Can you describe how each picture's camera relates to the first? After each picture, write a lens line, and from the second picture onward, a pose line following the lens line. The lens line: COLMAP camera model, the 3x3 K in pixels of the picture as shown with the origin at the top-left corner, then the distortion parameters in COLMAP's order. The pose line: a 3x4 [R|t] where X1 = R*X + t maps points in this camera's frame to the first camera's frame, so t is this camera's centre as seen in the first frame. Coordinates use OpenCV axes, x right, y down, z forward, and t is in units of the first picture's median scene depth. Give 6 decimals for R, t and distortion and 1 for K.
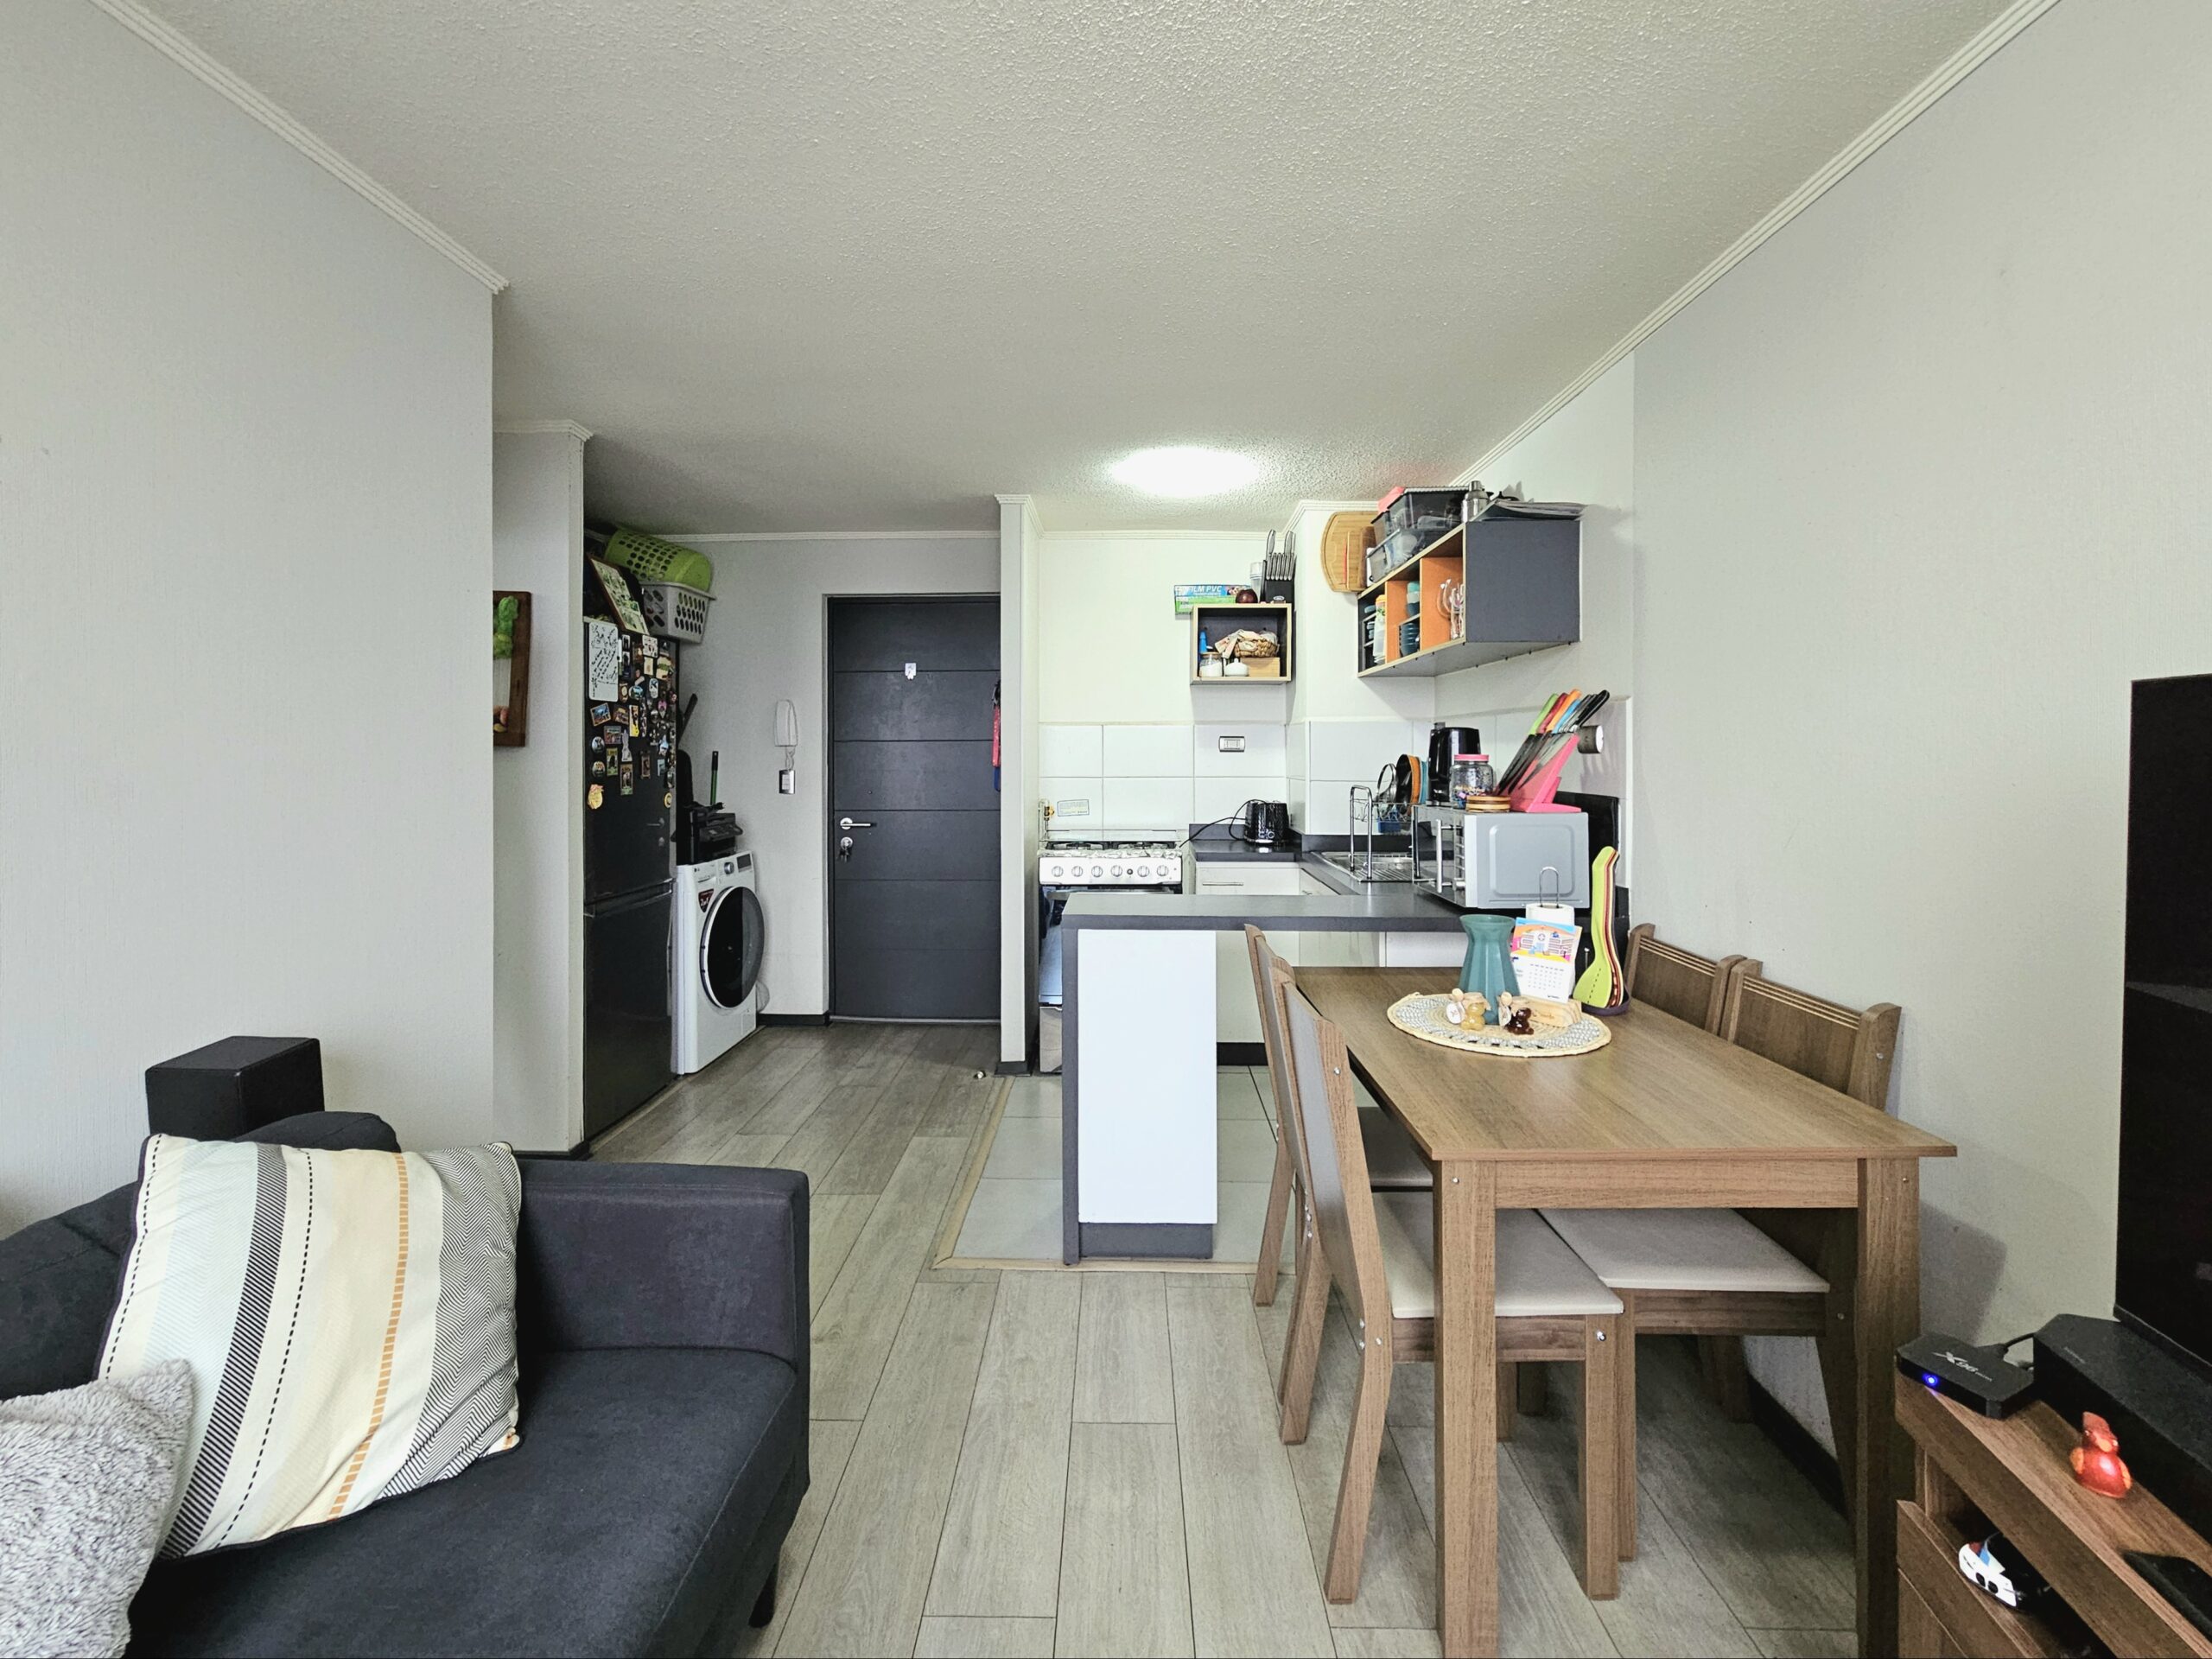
lens RADIAL K [[906.0, 0, 1142.9], [0, 906.0, 745.6], [0, 0, 1]] dist [0.002602, -0.002245]
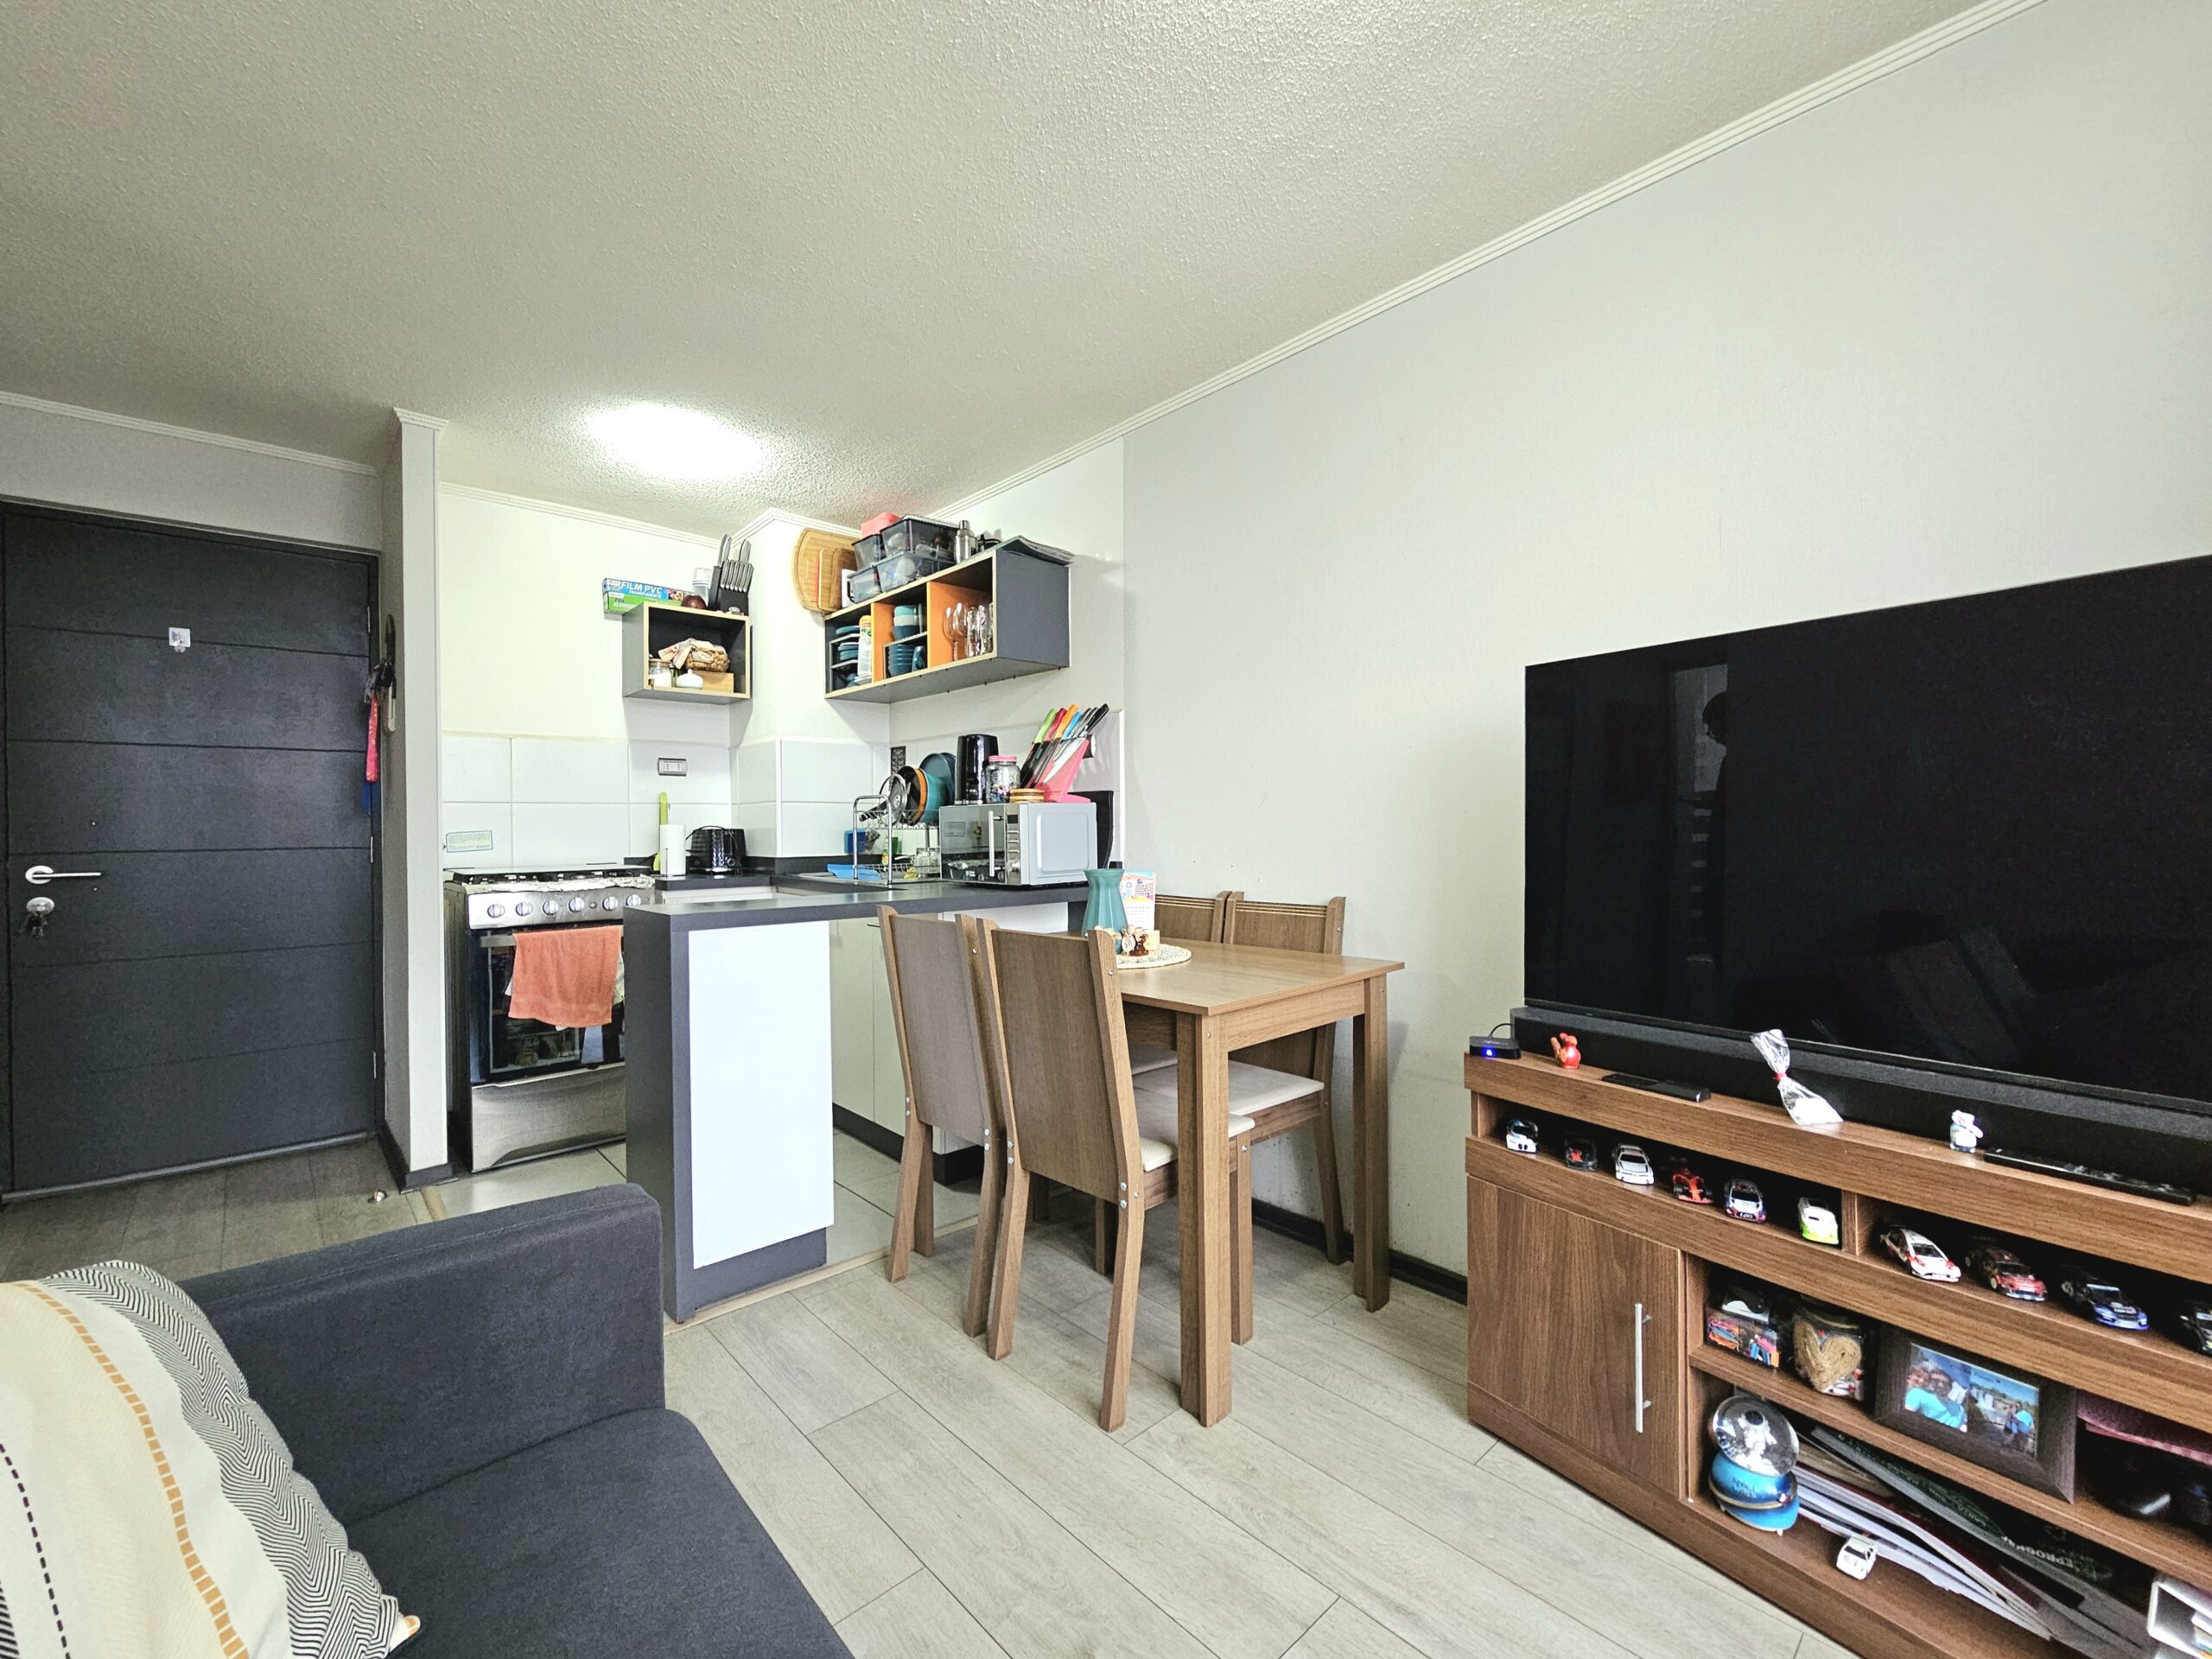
lens RADIAL K [[906.0, 0, 1110.2], [0, 906.0, 815.5], [0, 0, 1]] dist [0.002602, -0.002245]
pose [[0.732690, -0.013609, 0.680426, -0.244102], [0.016599, 0.999860, 0.002124, 0.065146], [-0.680360, 0.009738, 0.732814, 0.060549]]
